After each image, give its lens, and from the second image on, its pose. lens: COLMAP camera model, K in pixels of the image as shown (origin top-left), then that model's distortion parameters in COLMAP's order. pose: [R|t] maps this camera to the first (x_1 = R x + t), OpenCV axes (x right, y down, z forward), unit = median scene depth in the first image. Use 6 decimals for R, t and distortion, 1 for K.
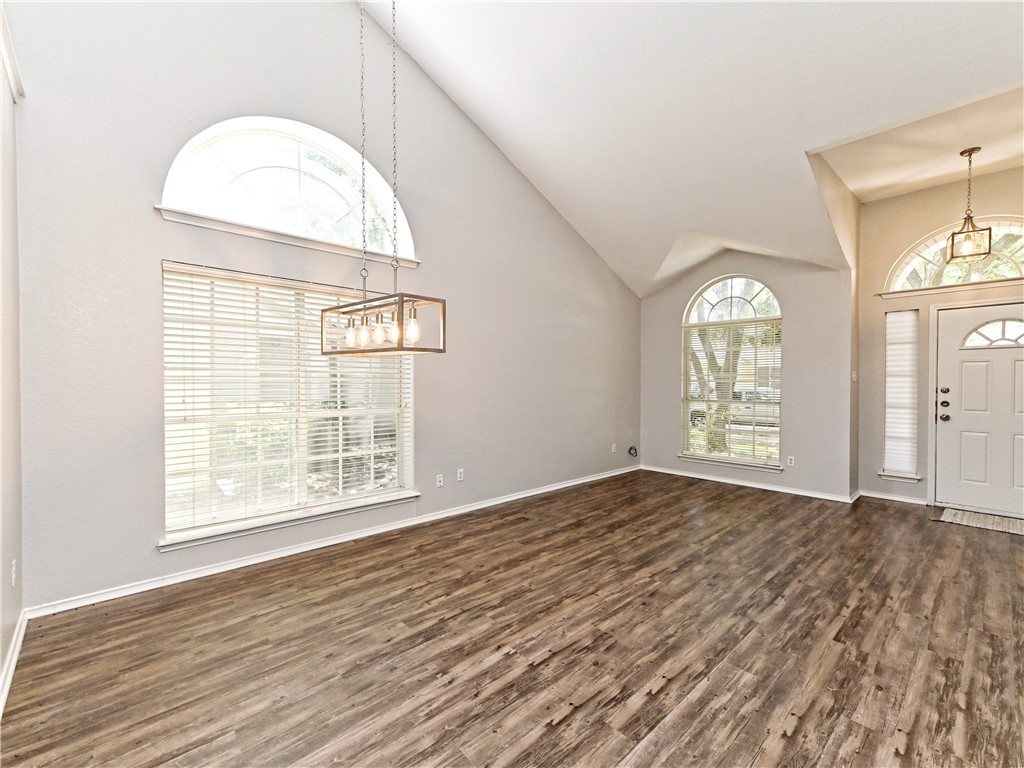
lens RADIAL K [[445.0, 0, 515.0], [0, 445.0, 382.7], [0, 0, 1]] dist [0.009228, -0.000557]
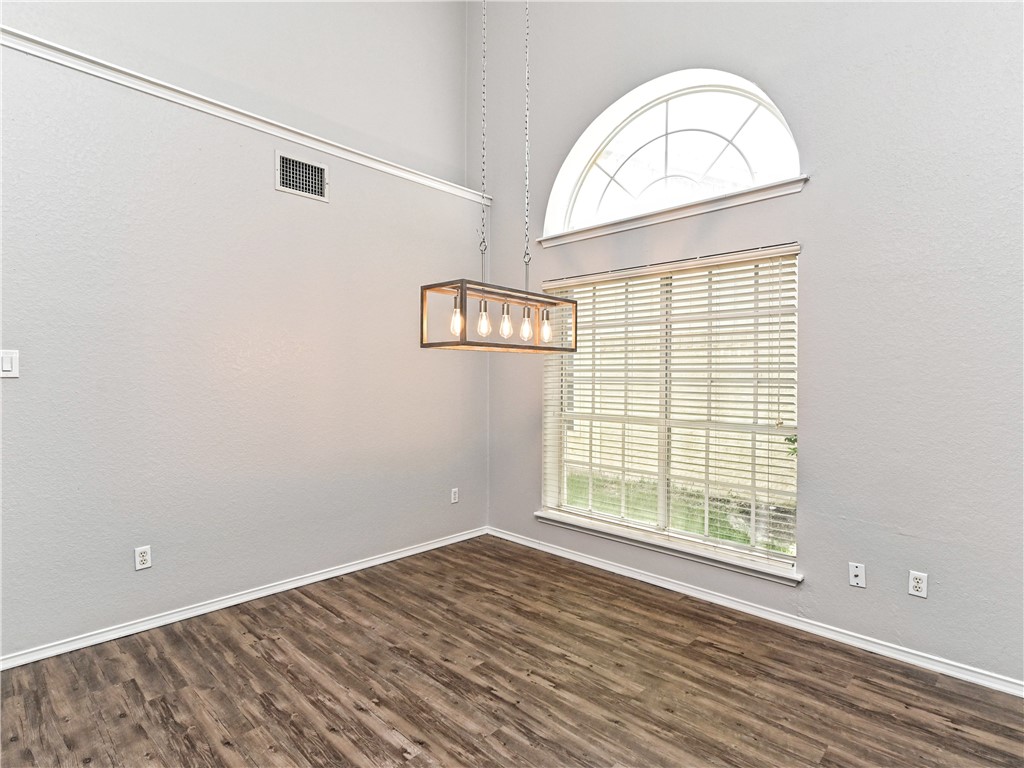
lens RADIAL K [[527.5, 0, 512.5], [0, 527.5, 382.6], [0, 0, 1]] dist [-0.000352, -0.000218]
pose [[0.054076, 0.002970, -0.998532, 0.715984], [-0.012840, 0.999915, 0.002278, -0.001490], [0.998454, 0.012698, 0.054109, 0.941591]]
